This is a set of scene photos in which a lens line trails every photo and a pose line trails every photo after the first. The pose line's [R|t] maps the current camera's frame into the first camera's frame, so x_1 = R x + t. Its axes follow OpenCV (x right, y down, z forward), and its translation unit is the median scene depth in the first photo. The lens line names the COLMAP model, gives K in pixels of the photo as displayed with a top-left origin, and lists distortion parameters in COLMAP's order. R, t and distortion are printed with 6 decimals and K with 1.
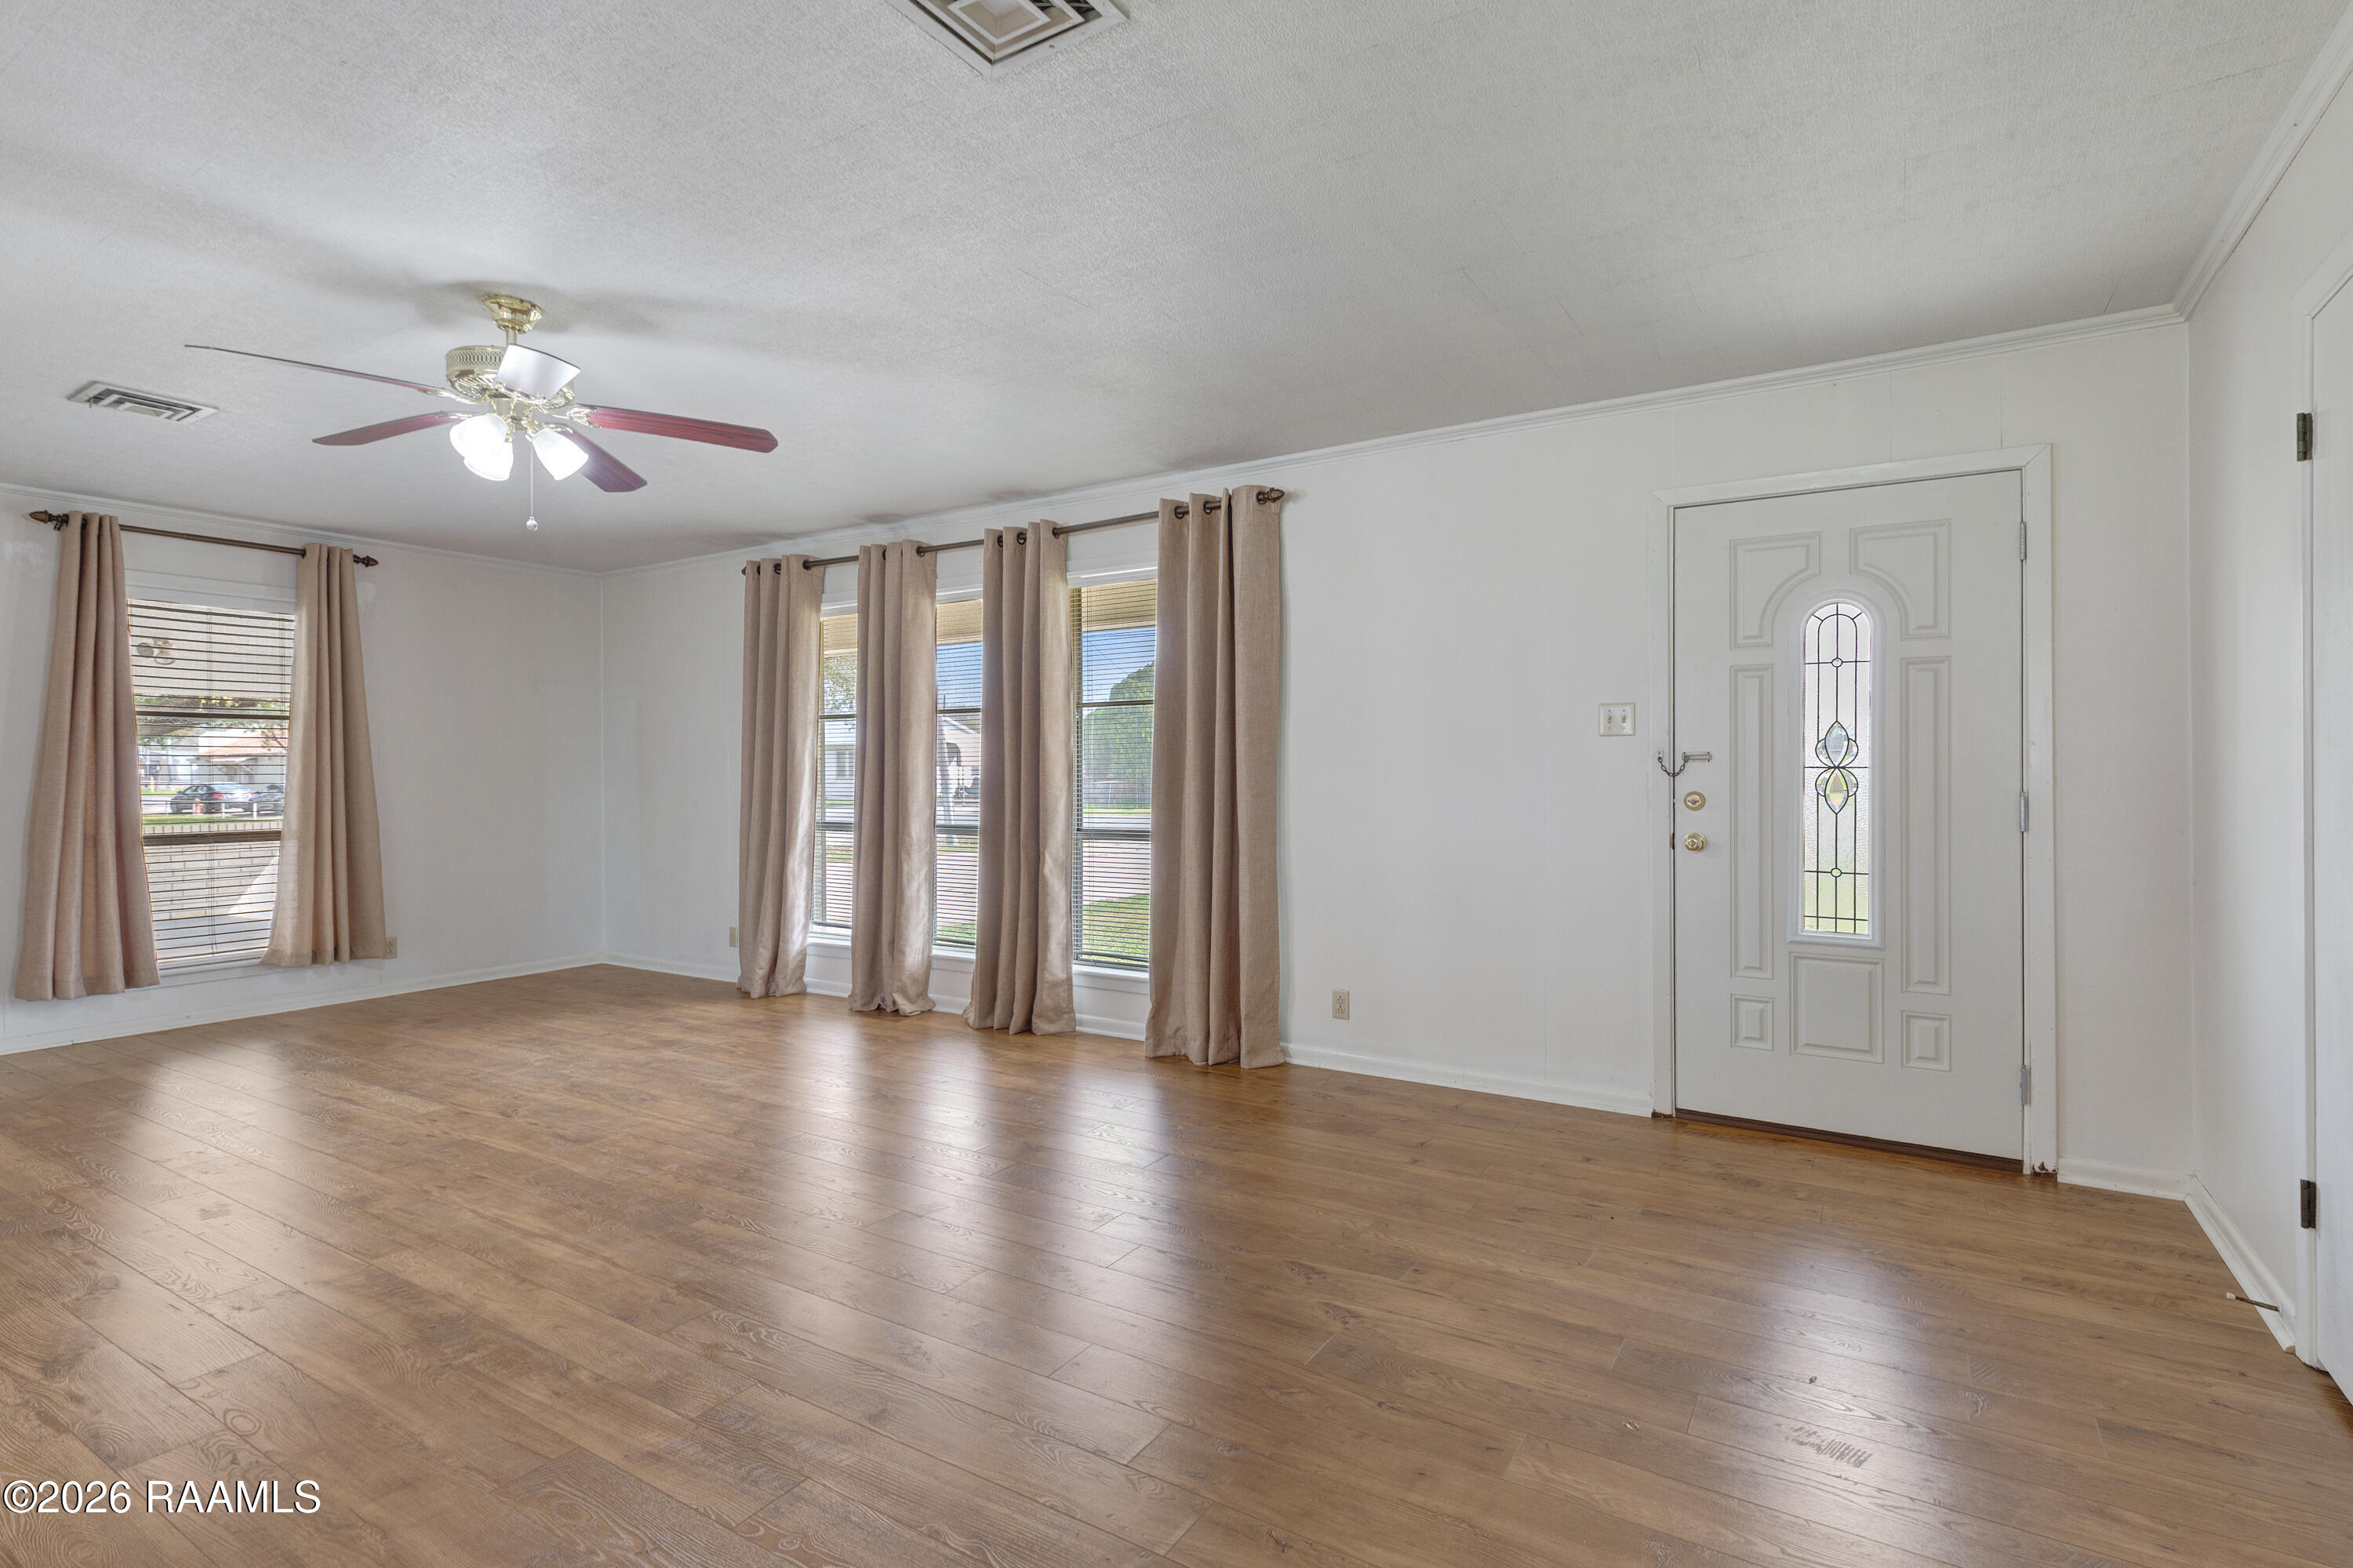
lens RADIAL K [[1143.9, 0, 1164.9], [0, 1143.9, 765.2], [0, 0, 1]] dist [0.000984, -0.000807]
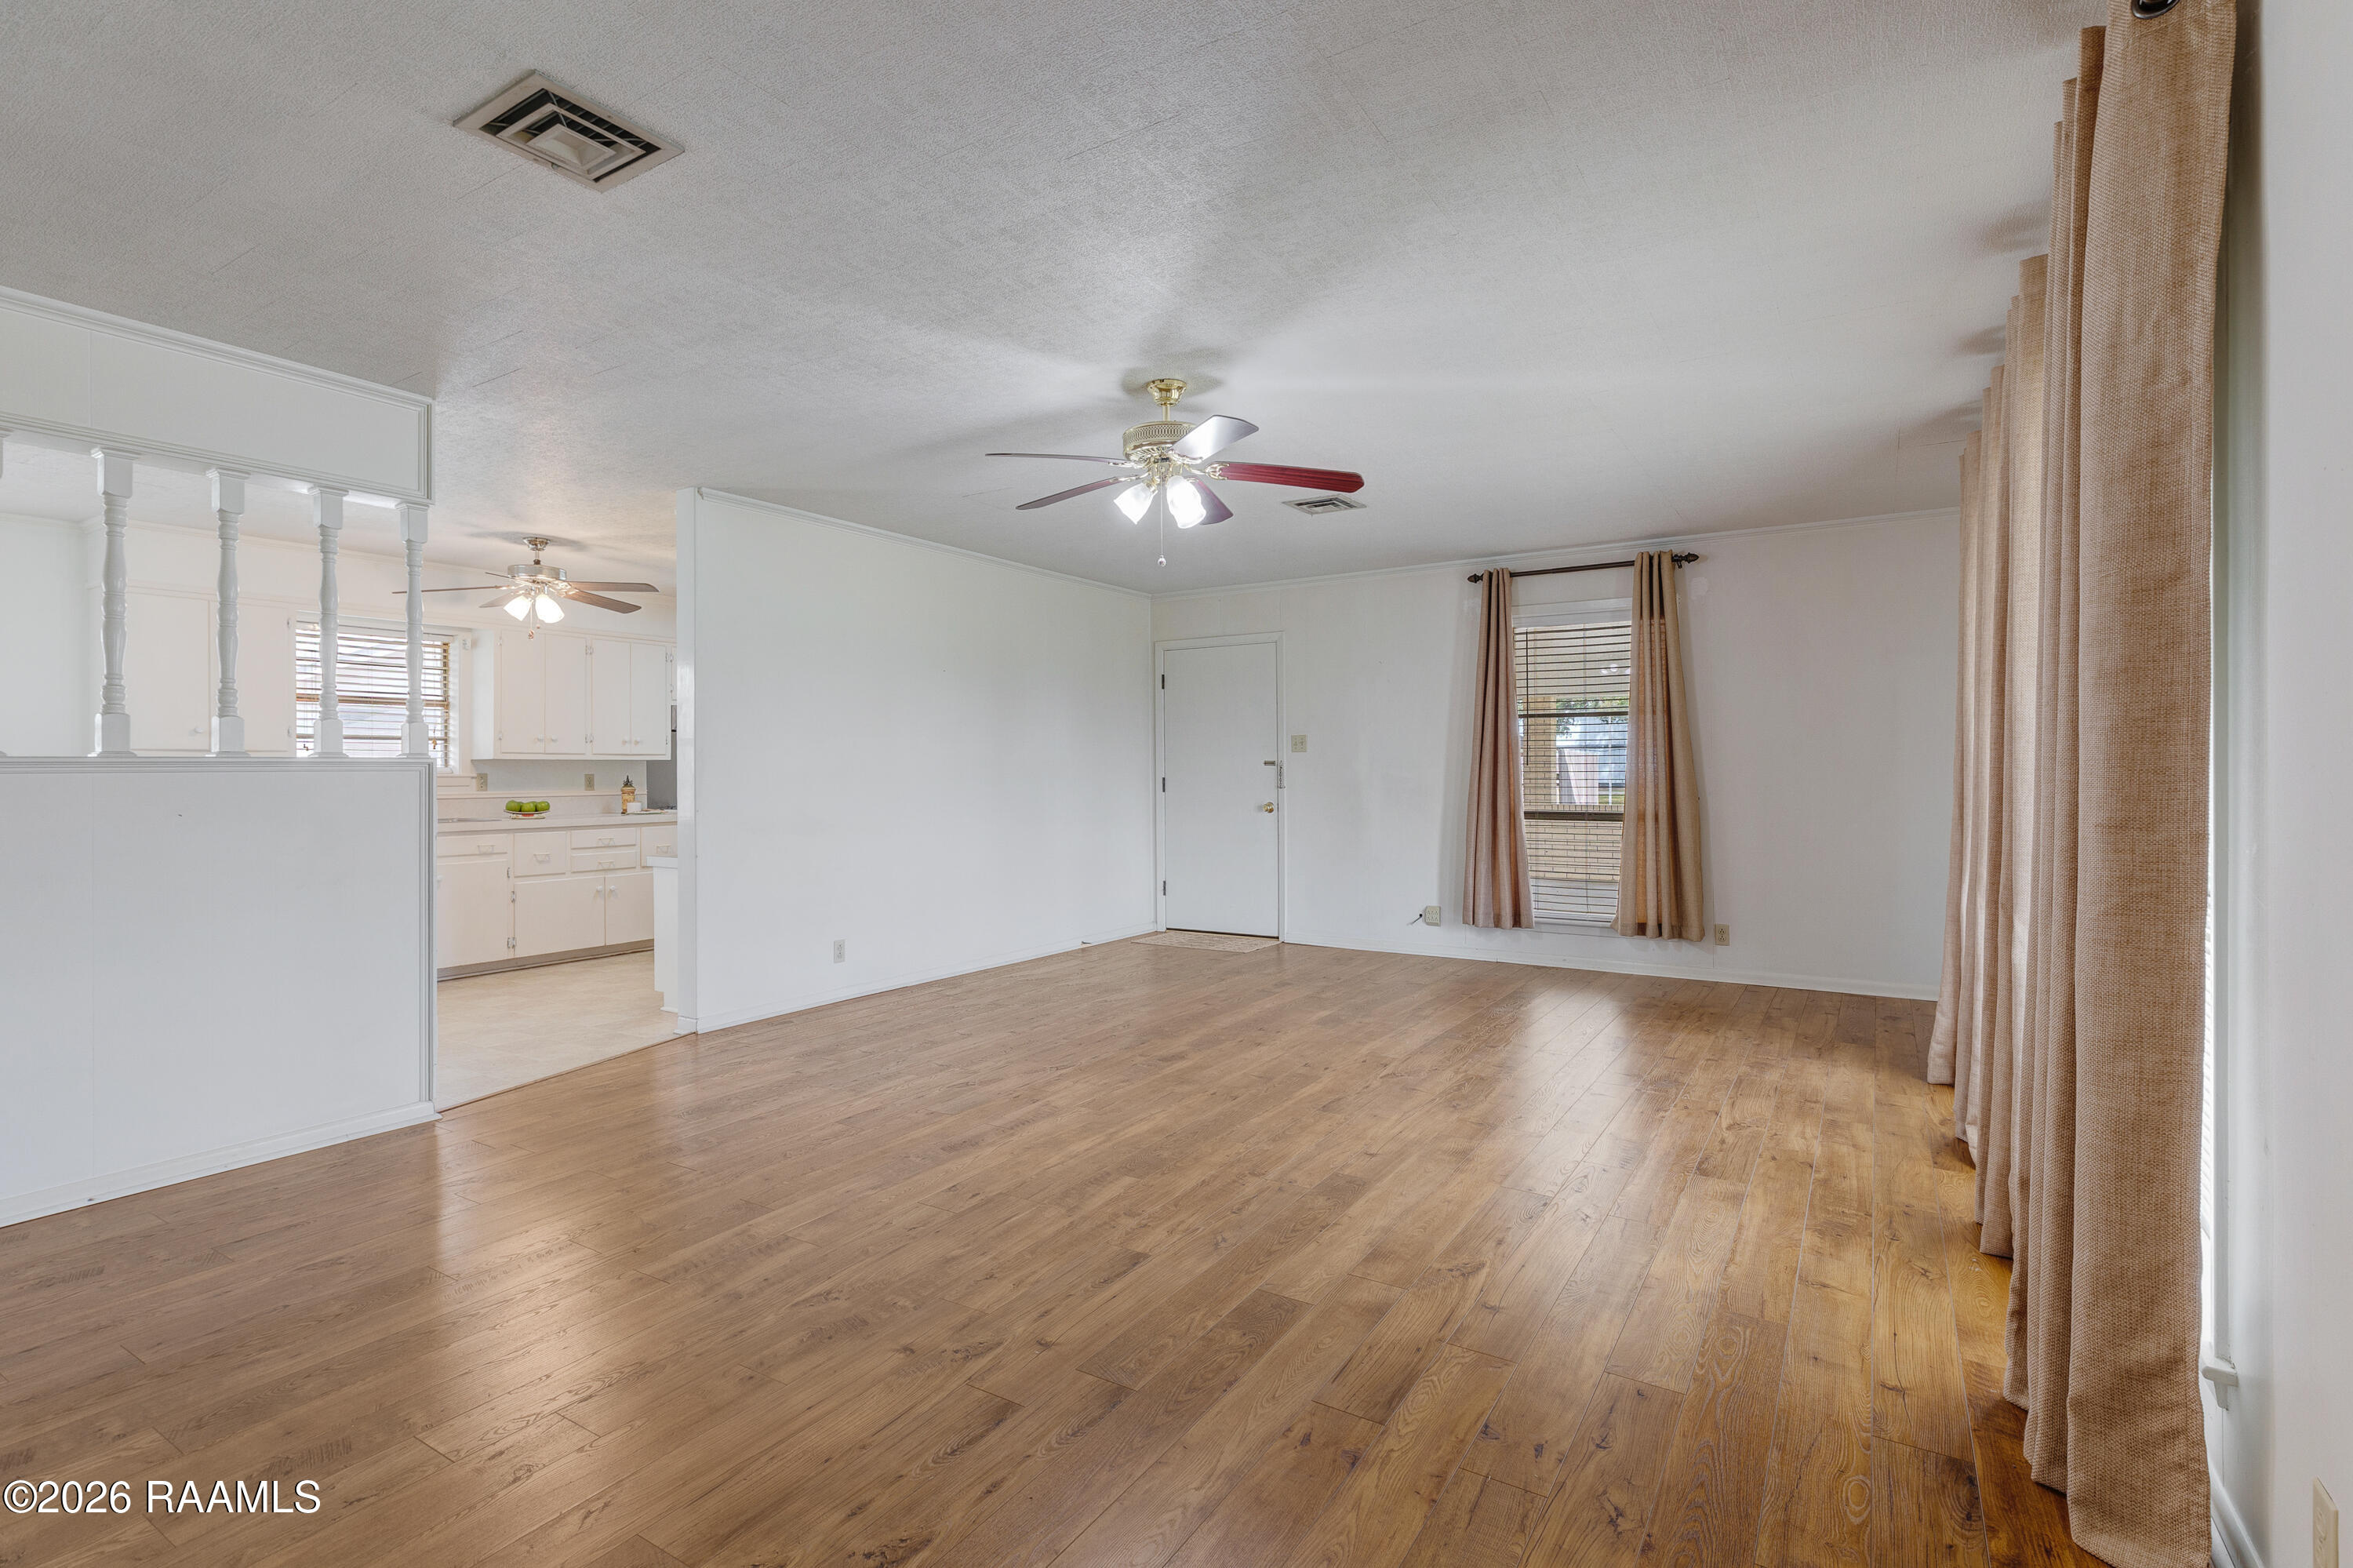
lens RADIAL K [[1143.9, 0, 1179.8], [0, 1143.9, 787.8], [0, 0, 1]] dist [0.000984, -0.000807]
pose [[-0.015798, 0.019556, -0.999684, 0.500045], [0.013360, 0.999724, 0.019345, 0.005458], [0.999786, -0.013050, -0.016055, 0.794026]]
